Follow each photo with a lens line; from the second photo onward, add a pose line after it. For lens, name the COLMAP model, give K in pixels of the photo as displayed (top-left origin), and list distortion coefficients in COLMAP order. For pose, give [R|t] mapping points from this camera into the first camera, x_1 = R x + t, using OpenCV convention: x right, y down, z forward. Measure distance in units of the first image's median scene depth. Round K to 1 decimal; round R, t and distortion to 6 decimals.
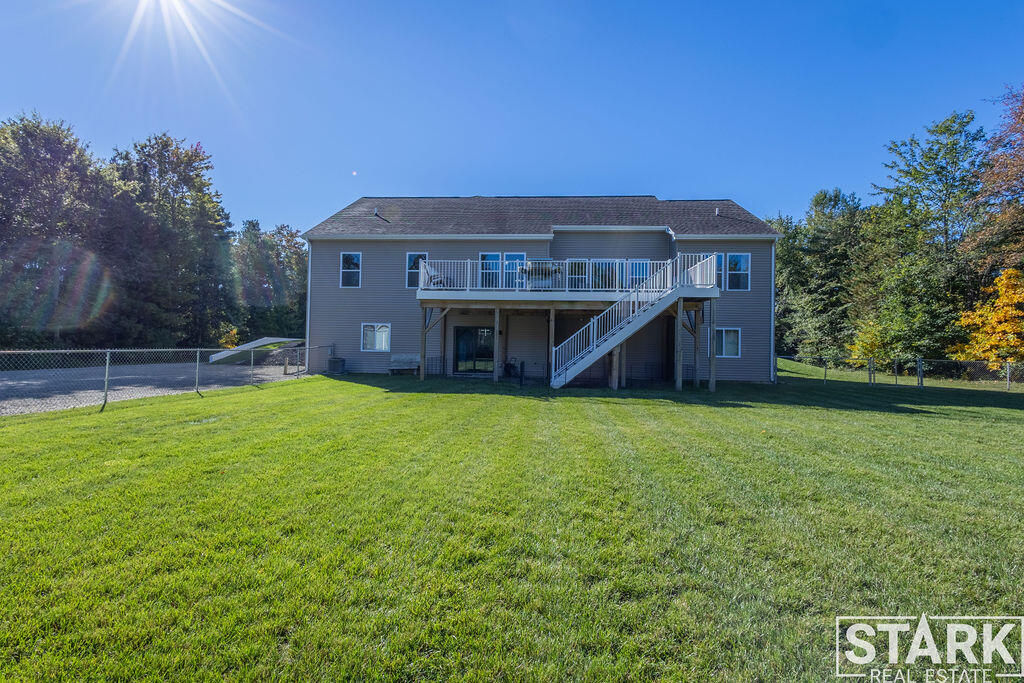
lens RADIAL K [[463.7, 0, 507.0], [0, 463.7, 342.1], [0, 0, 1]] dist [-0.000222, -0.000250]
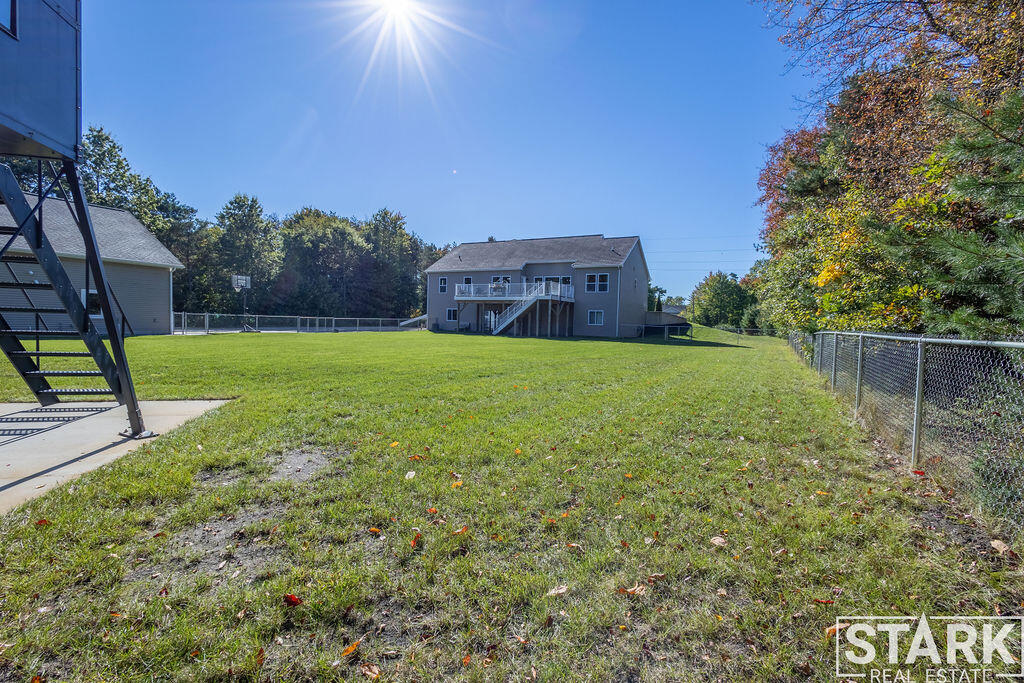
lens RADIAL K [[472.8, 0, 516.3], [0, 472.8, 341.0], [0, 0, 1]] dist [0.002658, 0.000462]
pose [[0.921257, 0.021996, -0.388332, 1.033251], [-0.002272, 0.998687, 0.051179, 0.000447], [0.388948, -0.046266, 0.920097, -1.184862]]
